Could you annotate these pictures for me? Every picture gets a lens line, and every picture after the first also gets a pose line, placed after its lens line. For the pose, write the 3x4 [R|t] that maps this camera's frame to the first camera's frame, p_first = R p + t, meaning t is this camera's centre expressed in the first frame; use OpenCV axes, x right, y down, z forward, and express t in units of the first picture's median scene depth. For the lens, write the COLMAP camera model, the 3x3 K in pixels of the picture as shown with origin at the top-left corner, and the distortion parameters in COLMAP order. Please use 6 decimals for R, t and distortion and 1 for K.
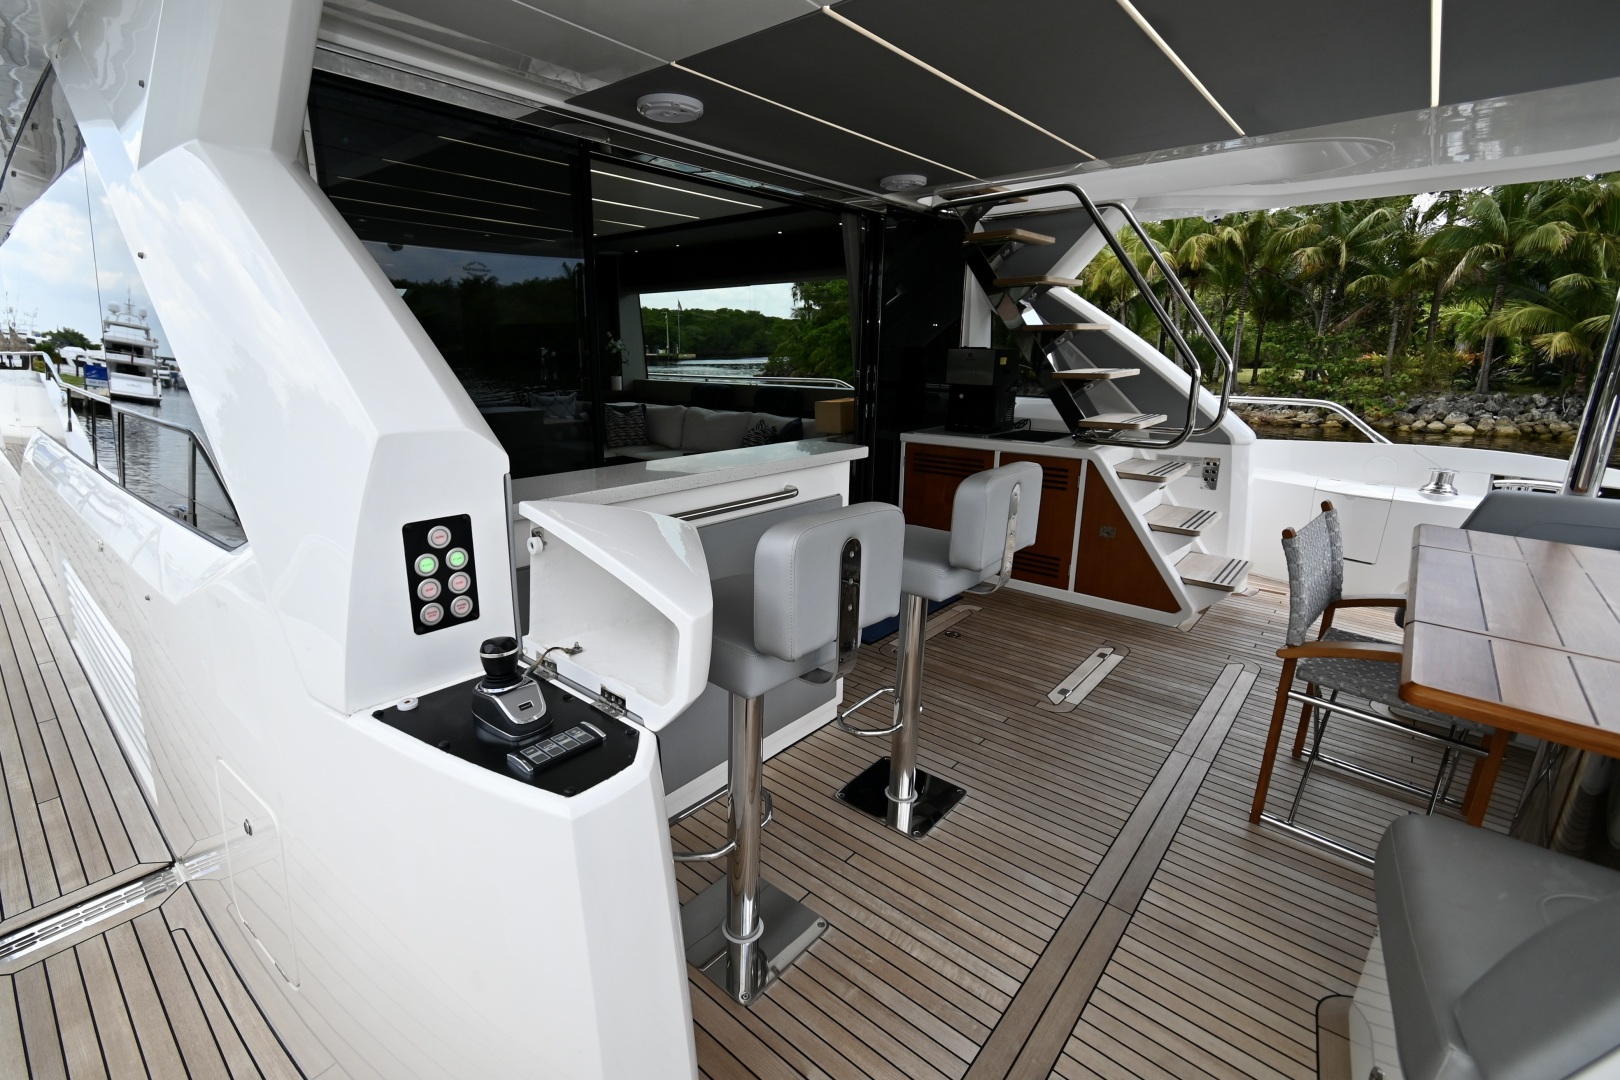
lens RADIAL K [[717.7, 0, 805.1], [0, 717.7, 538.2], [0, 0, 1]] dist [0.003694, 0.000531]
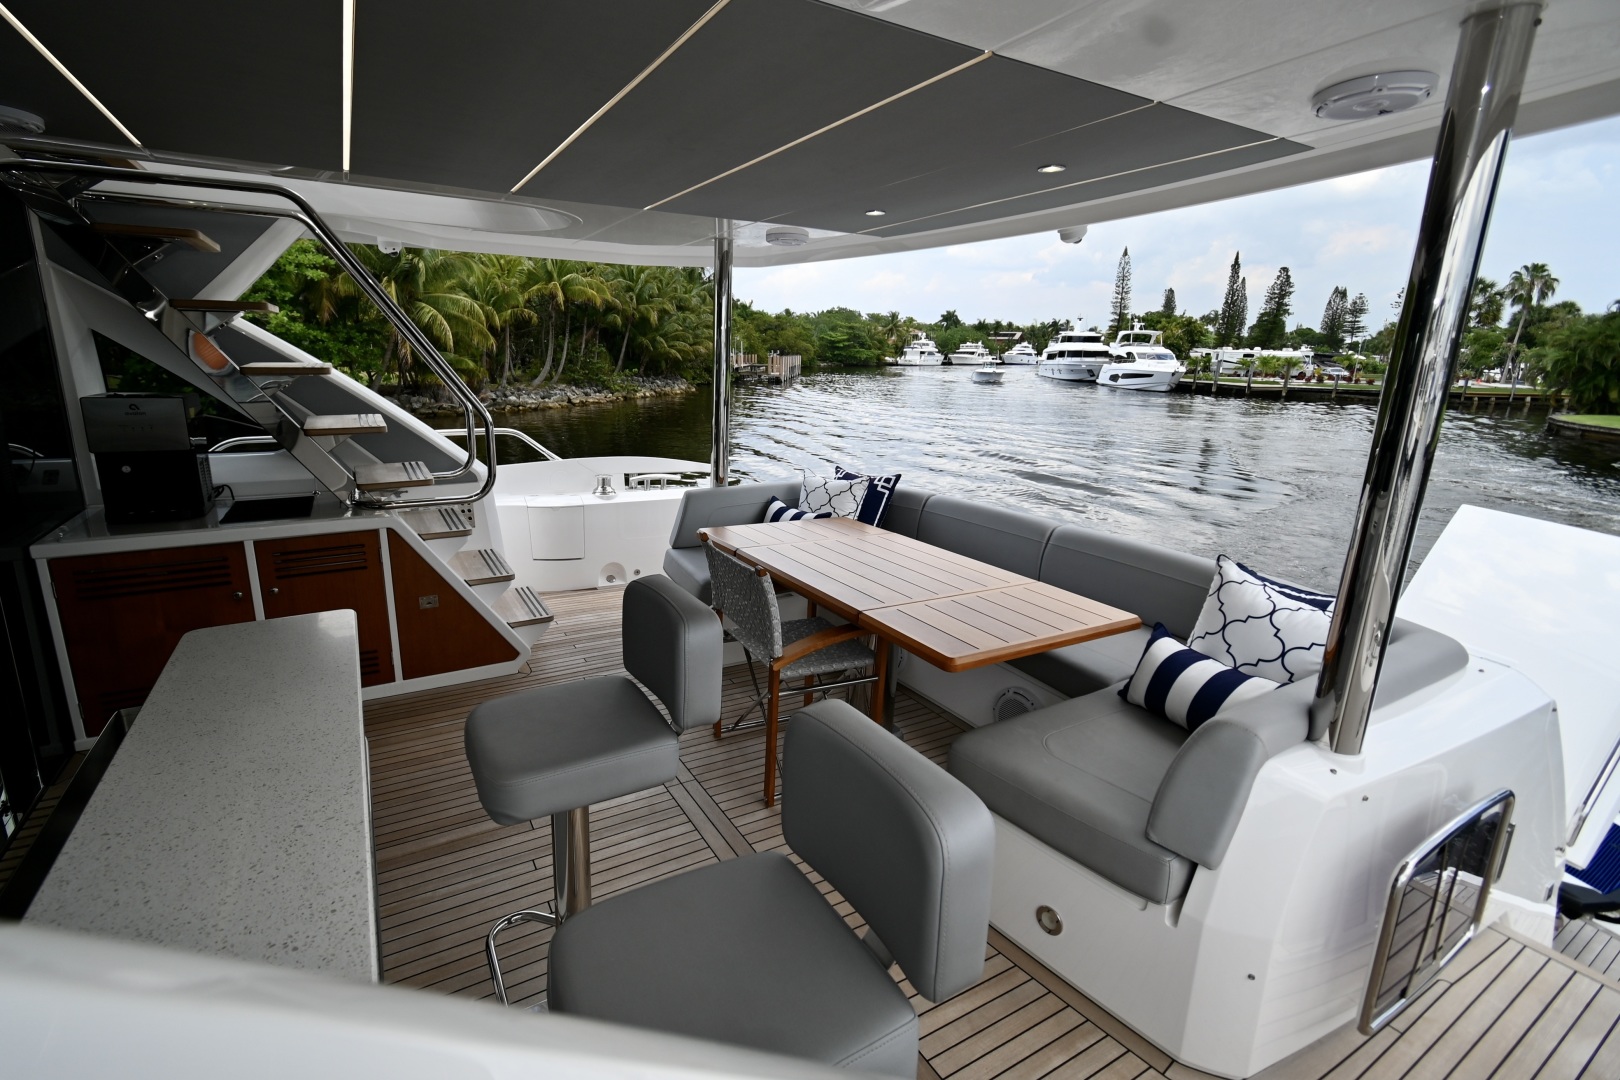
lens RADIAL K [[717.7, 0, 805.1], [0, 717.7, 538.2], [0, 0, 1]] dist [0.003694, 0.000531]
pose [[0.308686, -0.225857, 0.923960, -0.219495], [0.213902, 0.963001, 0.163937, -0.120698], [-0.926800, 0.147032, 0.345576, 0.232371]]
